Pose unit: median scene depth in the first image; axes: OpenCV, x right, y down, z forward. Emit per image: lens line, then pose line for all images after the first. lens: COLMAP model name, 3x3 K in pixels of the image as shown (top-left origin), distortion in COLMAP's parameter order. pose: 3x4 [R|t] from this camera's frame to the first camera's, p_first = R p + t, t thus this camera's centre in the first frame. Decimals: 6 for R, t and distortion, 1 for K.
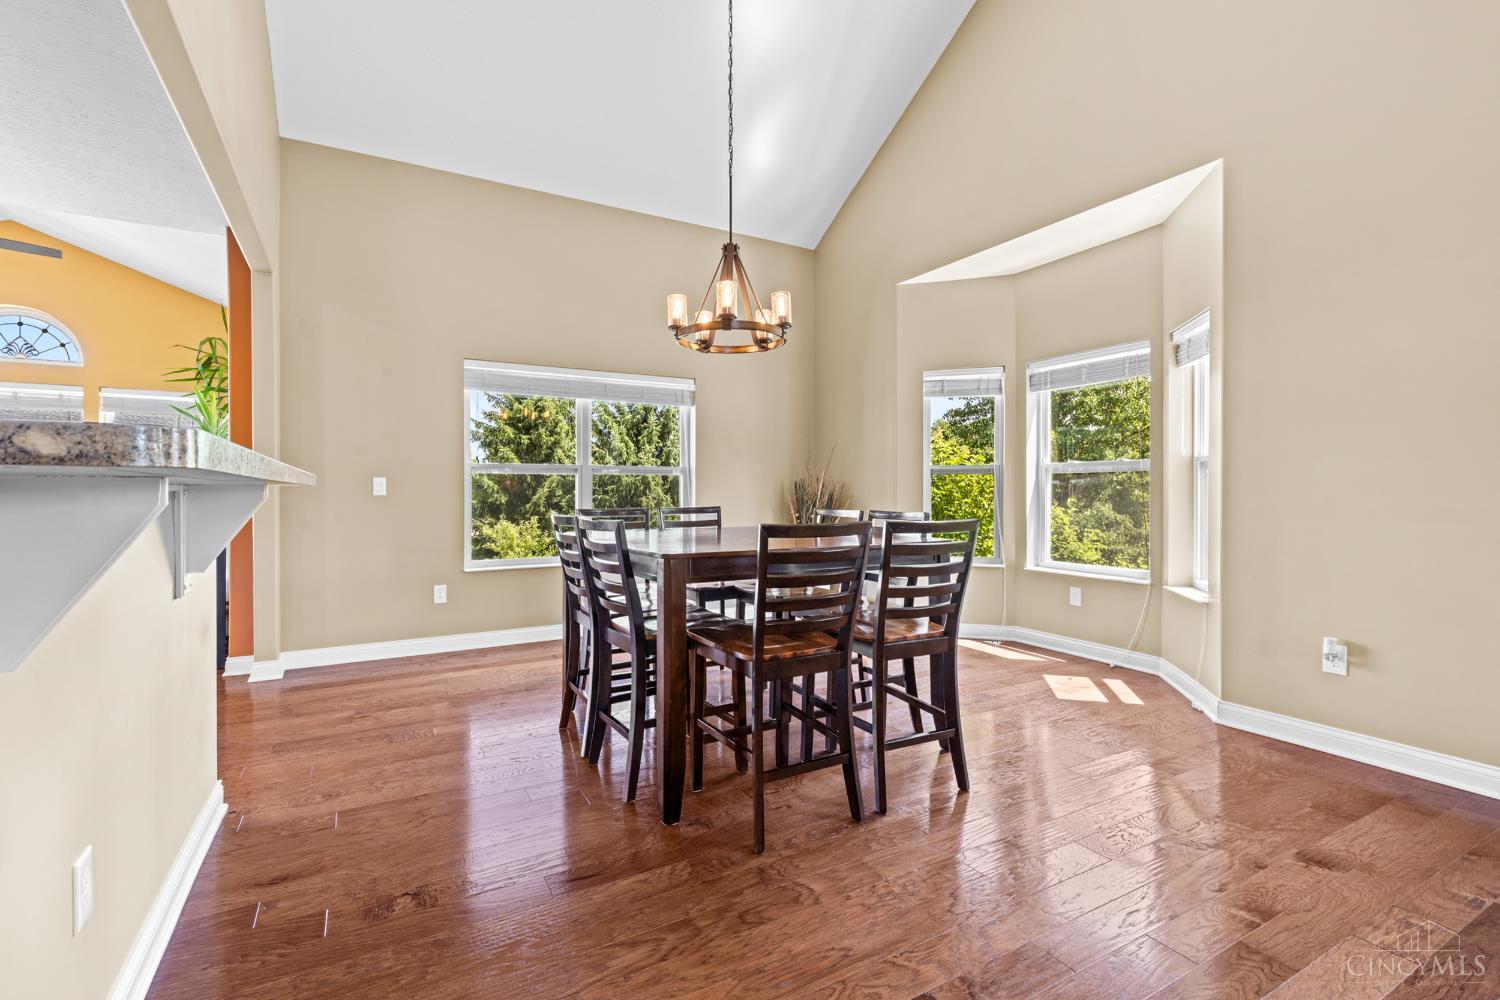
lens RADIAL K [[674.6, 0, 740.5], [0, 674.6, 494.4], [0, 0, 1]] dist [0.005096, -0.000388]
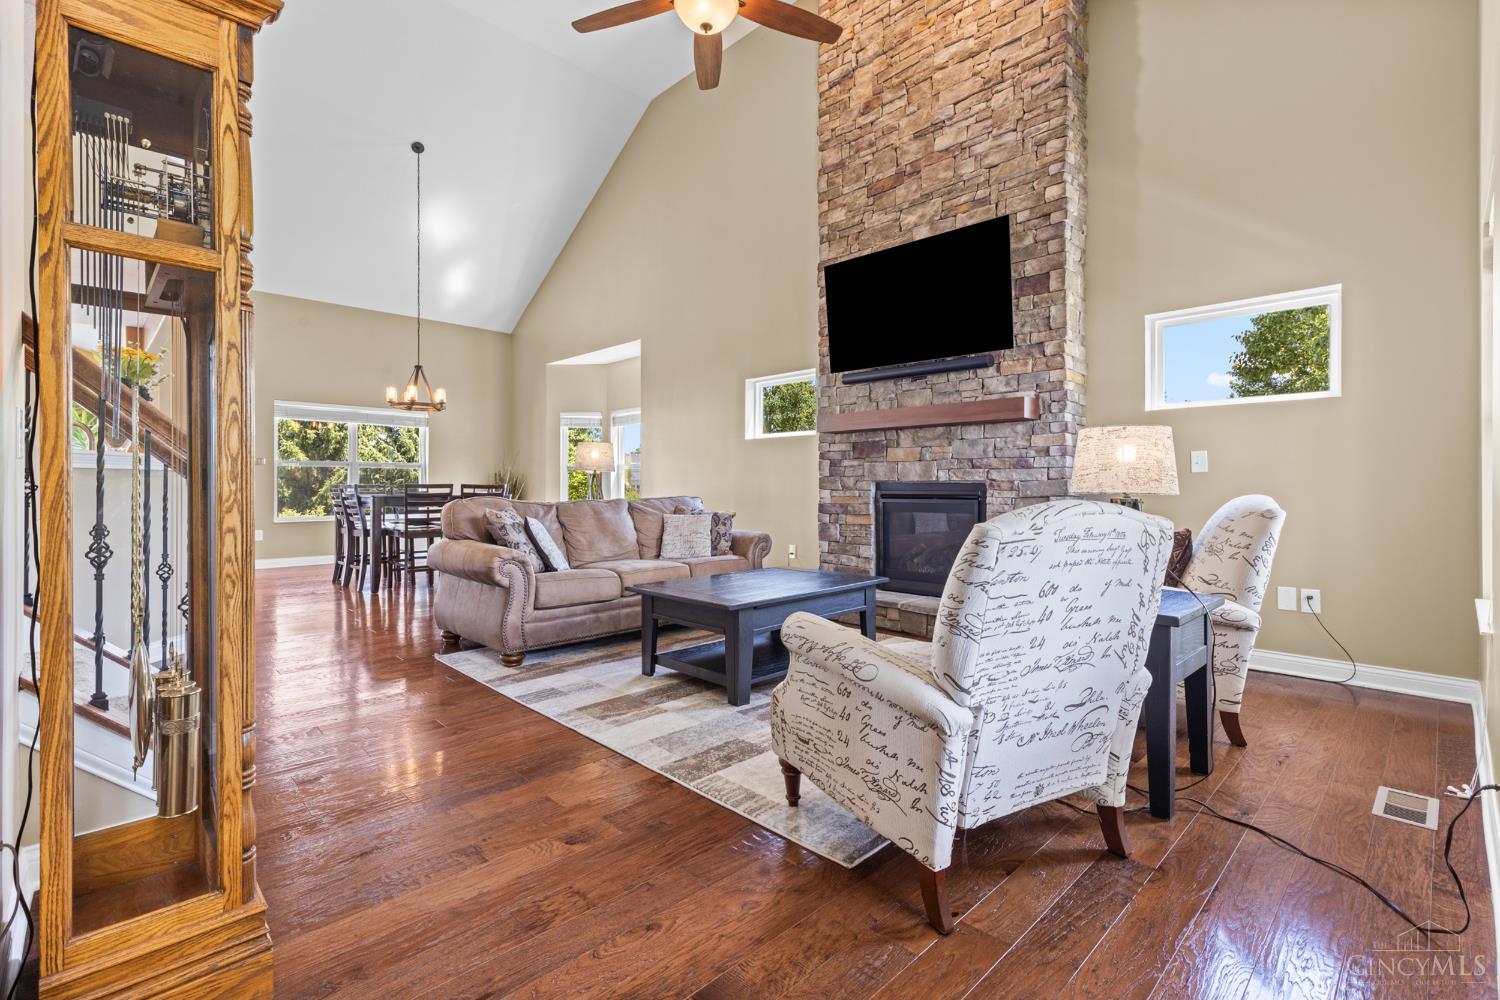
lens RADIAL K [[674.6, 0, 737.5], [0, 674.6, 488.4], [0, 0, 1]] dist [0.005096, -0.000388]
pose [[0.967750, 0.002162, 0.251901, 0.303180], [-0.000978, 0.999988, -0.004826, 0.033436], [-0.251909, 0.004424, 0.967741, -0.974499]]
